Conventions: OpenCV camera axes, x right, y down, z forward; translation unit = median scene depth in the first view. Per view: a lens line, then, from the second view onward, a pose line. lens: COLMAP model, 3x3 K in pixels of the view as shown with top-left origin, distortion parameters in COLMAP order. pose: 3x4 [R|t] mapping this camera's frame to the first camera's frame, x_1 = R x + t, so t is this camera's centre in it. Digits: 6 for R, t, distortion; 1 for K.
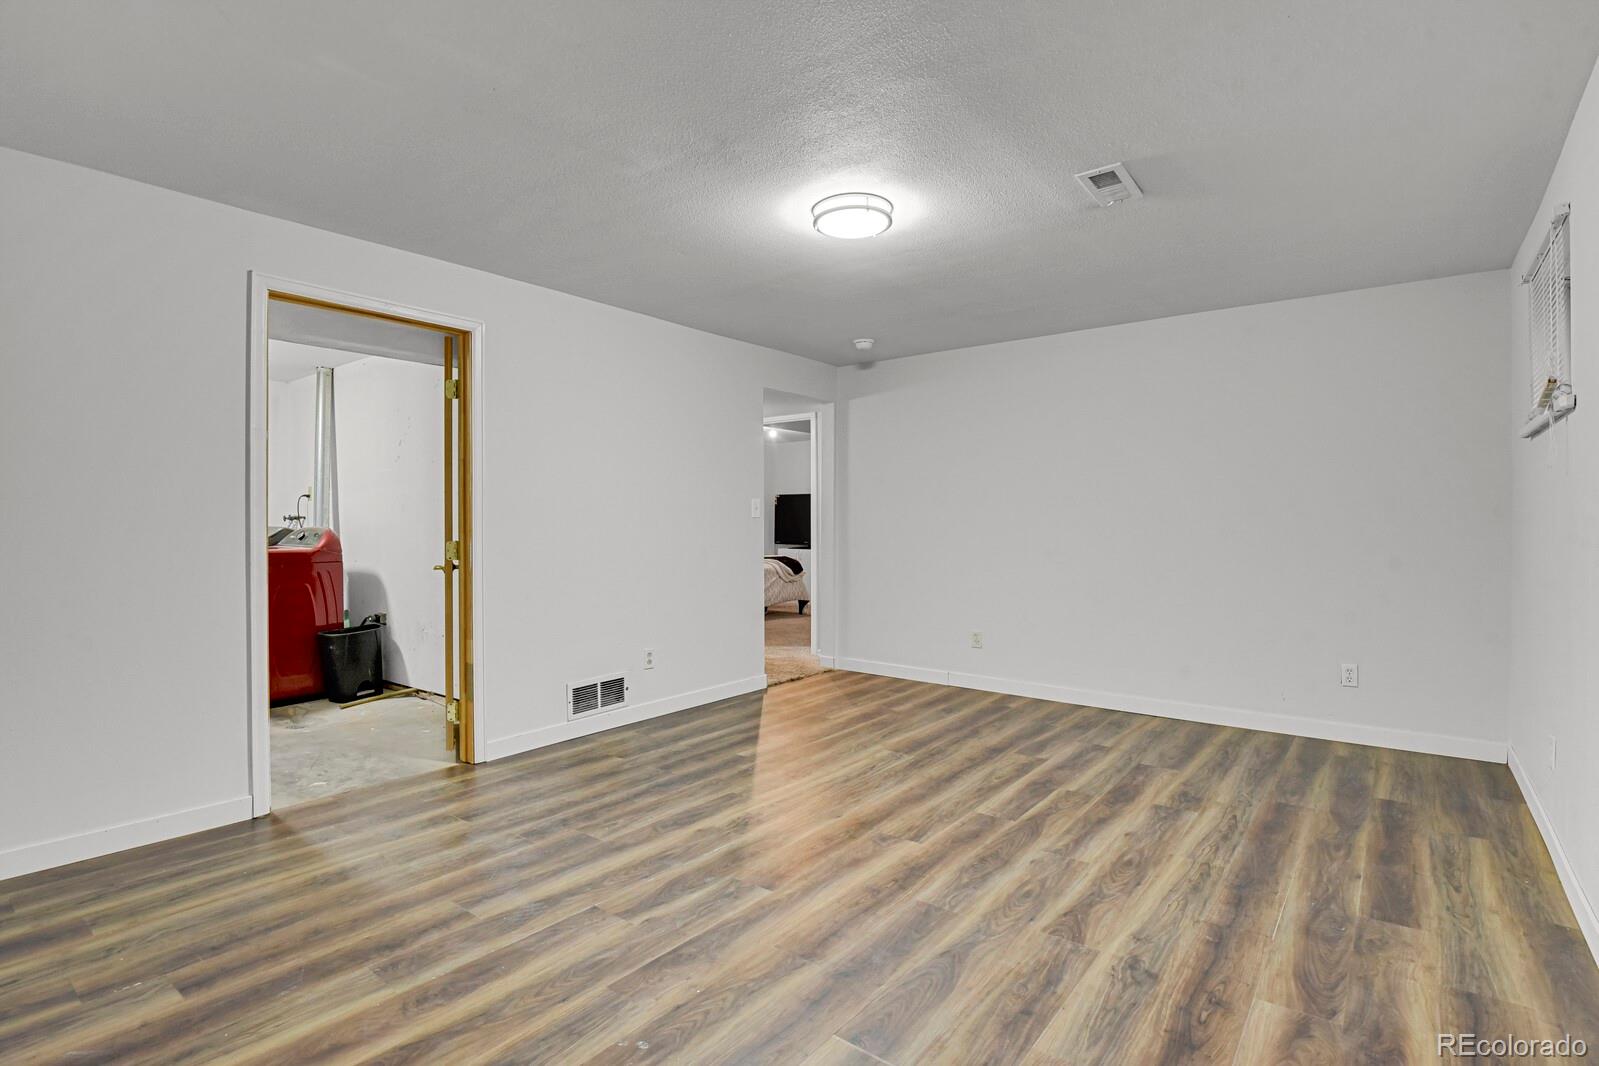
lens RADIAL K [[773.2, 0, 798.2], [0, 773.2, 526.9], [0, 0, 1]] dist [0.000690, -0.000024]
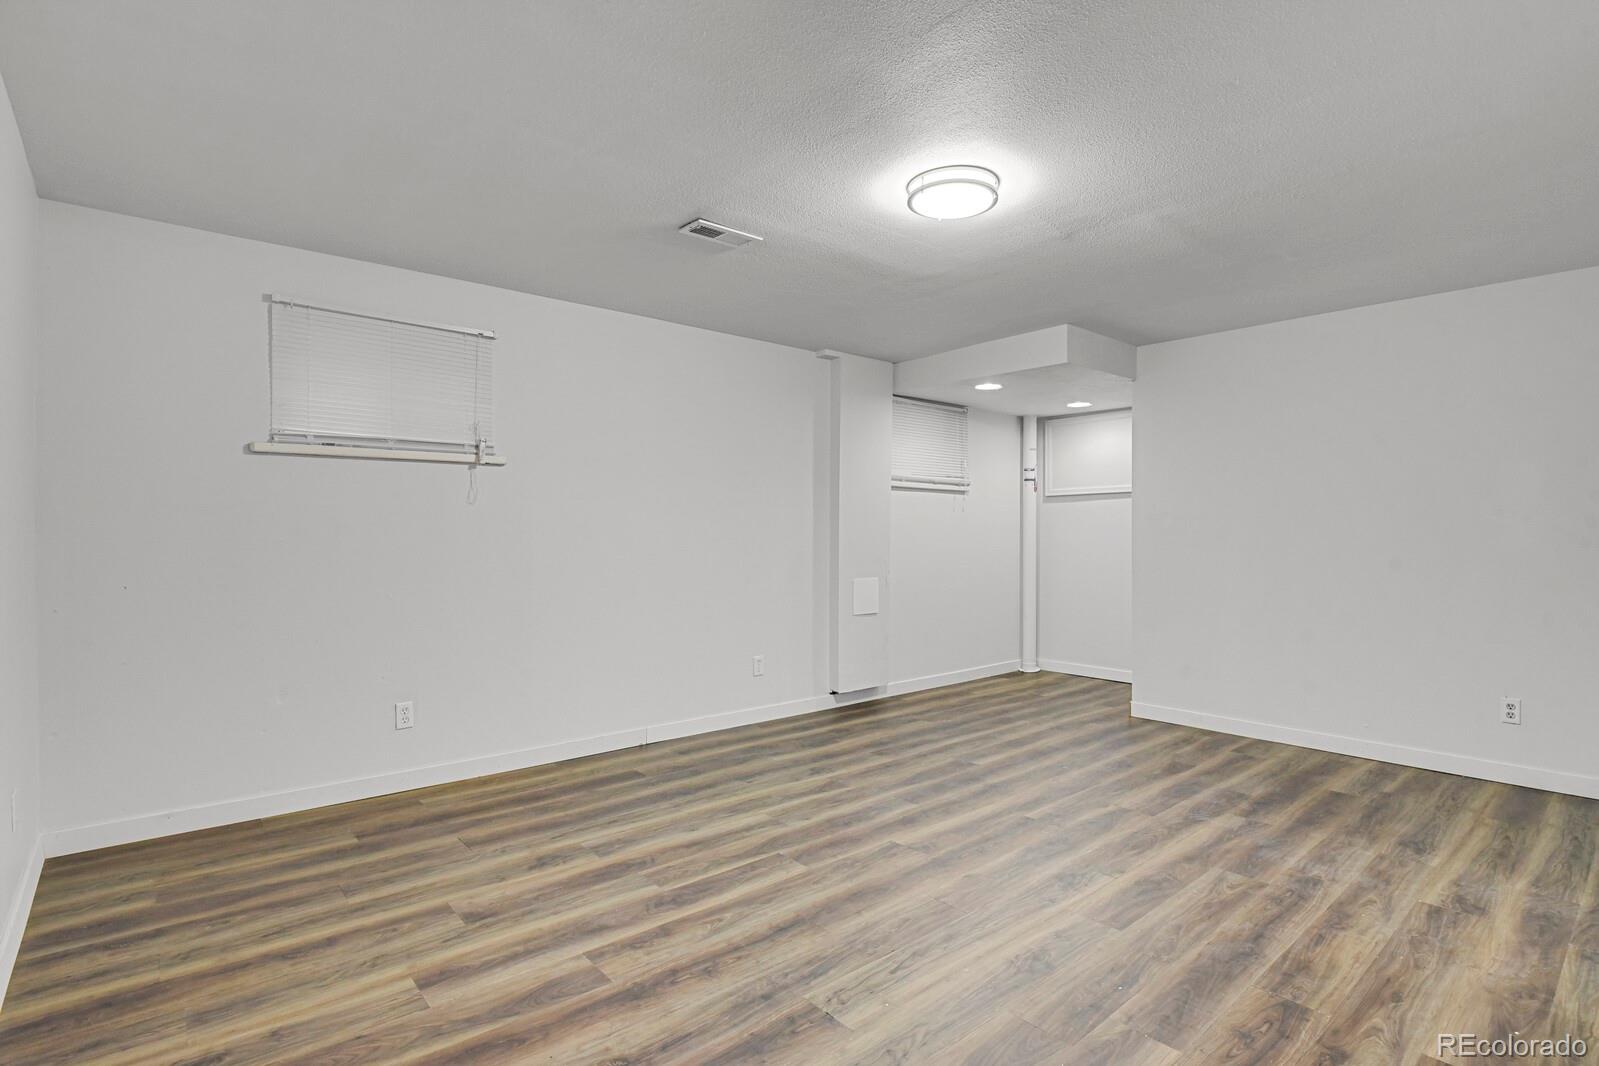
lens RADIAL K [[773.2, 0, 801.5], [0, 773.2, 533.6], [0, 0, 1]] dist [0.000690, -0.000024]
pose [[-0.980005, -0.004797, 0.198913, 0.070614], [-0.003572, 0.999972, 0.006515, -0.020444], [-0.198939, 0.005674, -0.979996, 2.087641]]
